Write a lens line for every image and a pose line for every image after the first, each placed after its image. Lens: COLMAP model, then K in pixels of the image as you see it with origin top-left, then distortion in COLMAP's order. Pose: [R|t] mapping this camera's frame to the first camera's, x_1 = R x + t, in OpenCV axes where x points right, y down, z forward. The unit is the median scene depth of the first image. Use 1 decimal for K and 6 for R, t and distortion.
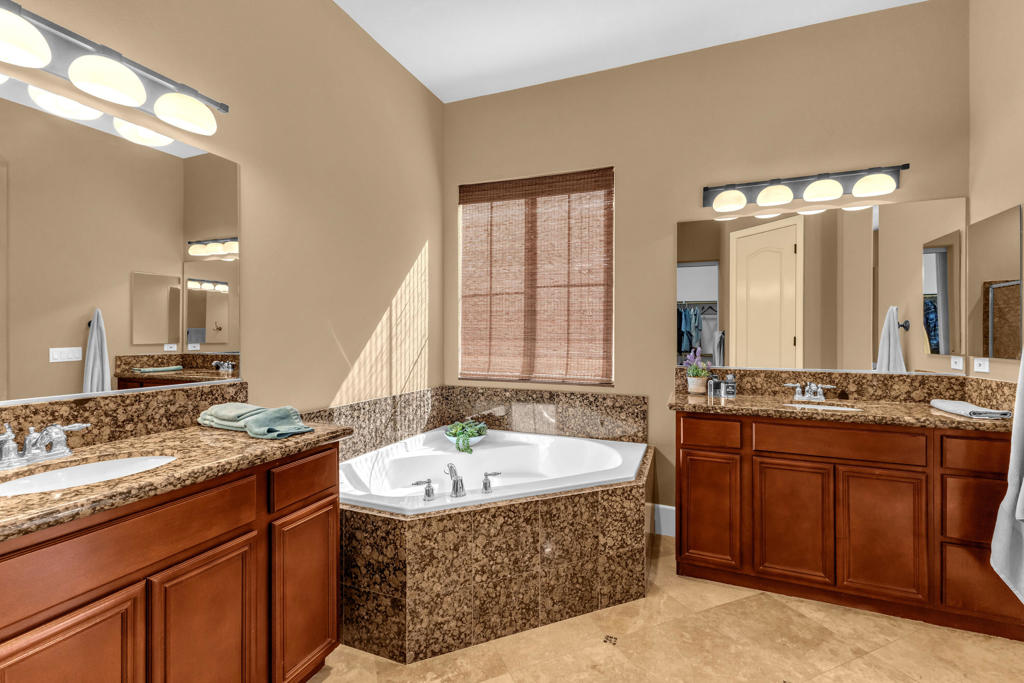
lens RADIAL K [[449.6, 0, 514.4], [0, 449.6, 336.2], [0, 0, 1]] dist [0.008326, -0.001059]
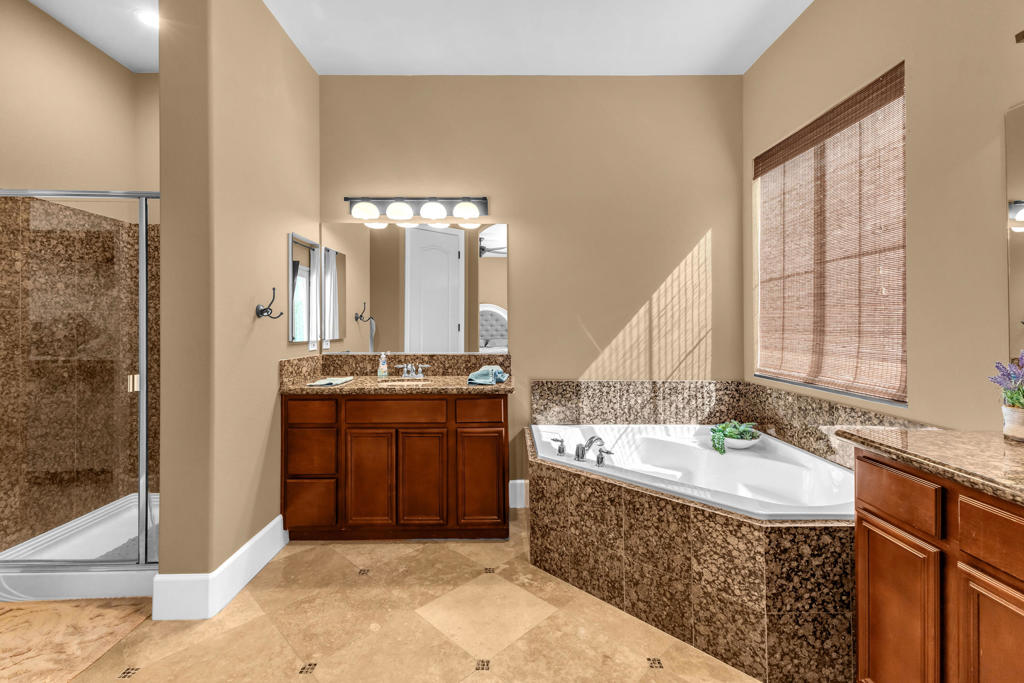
lens RADIAL K [[448.8, 0, 514.6], [0, 448.8, 332.8], [0, 0, 1]] dist [0.015929, 0.000124]
pose [[0.386758, 0.010800, -0.922118, 0.612902], [-0.004163, 0.999942, 0.009965, 0.004328], [0.922172, -0.000015, 0.386781, 0.259018]]
